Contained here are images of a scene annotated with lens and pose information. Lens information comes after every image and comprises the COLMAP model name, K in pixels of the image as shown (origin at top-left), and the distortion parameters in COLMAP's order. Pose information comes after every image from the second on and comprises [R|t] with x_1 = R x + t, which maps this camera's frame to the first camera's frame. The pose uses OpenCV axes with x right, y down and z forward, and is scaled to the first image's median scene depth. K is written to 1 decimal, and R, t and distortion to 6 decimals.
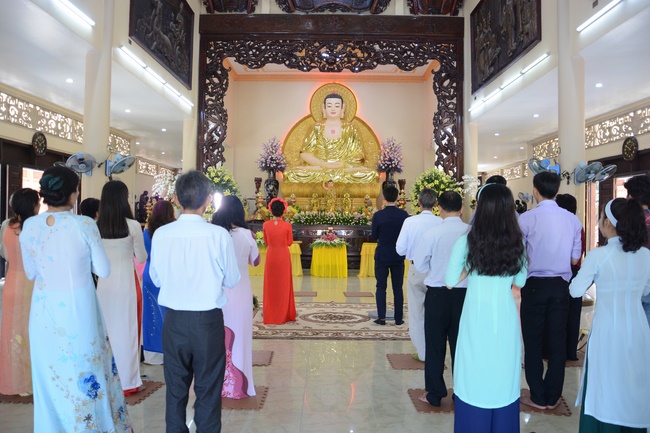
lens RADIAL K [[551.7, 0, 325.0], [0, 551.7, 216.5], [0, 0, 1]] dist [-0.168104, 0.233822]
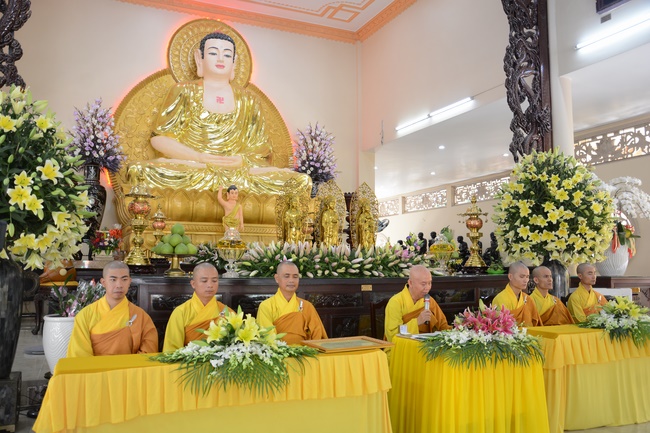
lens RADIAL K [[551.7, 0, 325.0], [0, 551.7, 216.5], [0, 0, 1]] dist [-0.168104, 0.233822]
pose [[0.893274, 0.029963, 0.448512, -0.126360], [0.011439, 0.995938, -0.089317, 0.005472], [-0.449366, 0.084915, 0.889303, 0.496109]]
